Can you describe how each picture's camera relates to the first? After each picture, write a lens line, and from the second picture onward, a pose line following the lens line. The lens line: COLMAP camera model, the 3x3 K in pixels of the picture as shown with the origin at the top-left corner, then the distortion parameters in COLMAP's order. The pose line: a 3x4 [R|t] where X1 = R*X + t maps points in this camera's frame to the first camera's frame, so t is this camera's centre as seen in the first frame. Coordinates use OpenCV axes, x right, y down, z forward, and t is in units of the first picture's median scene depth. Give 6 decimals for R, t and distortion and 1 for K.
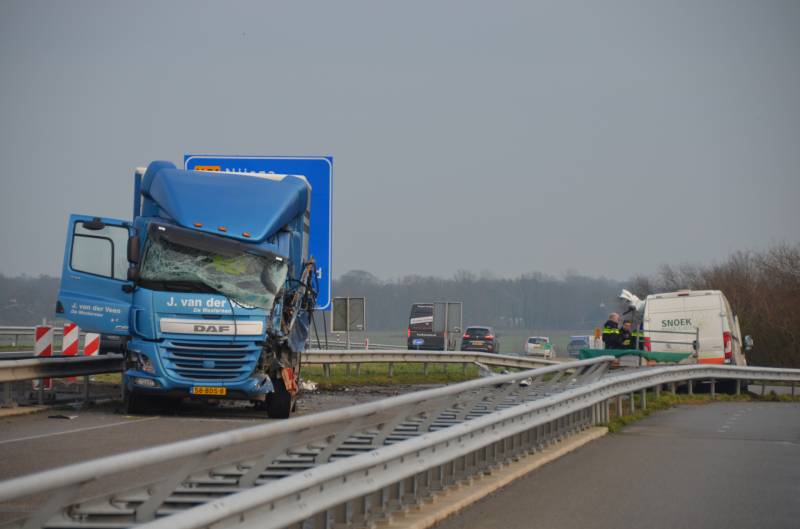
lens RADIAL K [[4022.4, 0, 399.4], [0, 4022.4, 266.0], [0, 0, 1]] dist [1.546016, 2.400356]
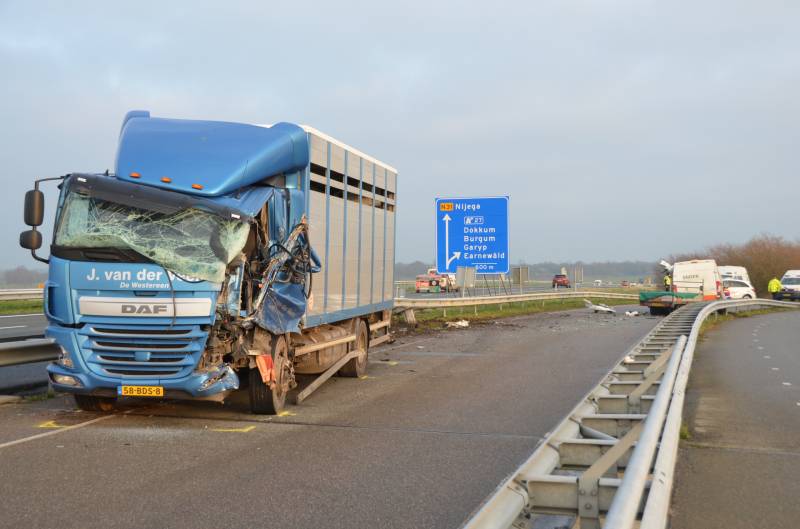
lens RADIAL K [[1089.1, 0, 400.0], [0, 1089.1, 264.5], [0, 0, 1]] dist [0.117324, 0.121877]
pose [[0.985287, -0.020213, -0.169711, 0.036286], [0.020750, 0.999784, 0.001393, 0.007814], [0.169646, -0.004894, 0.985493, 0.803883]]
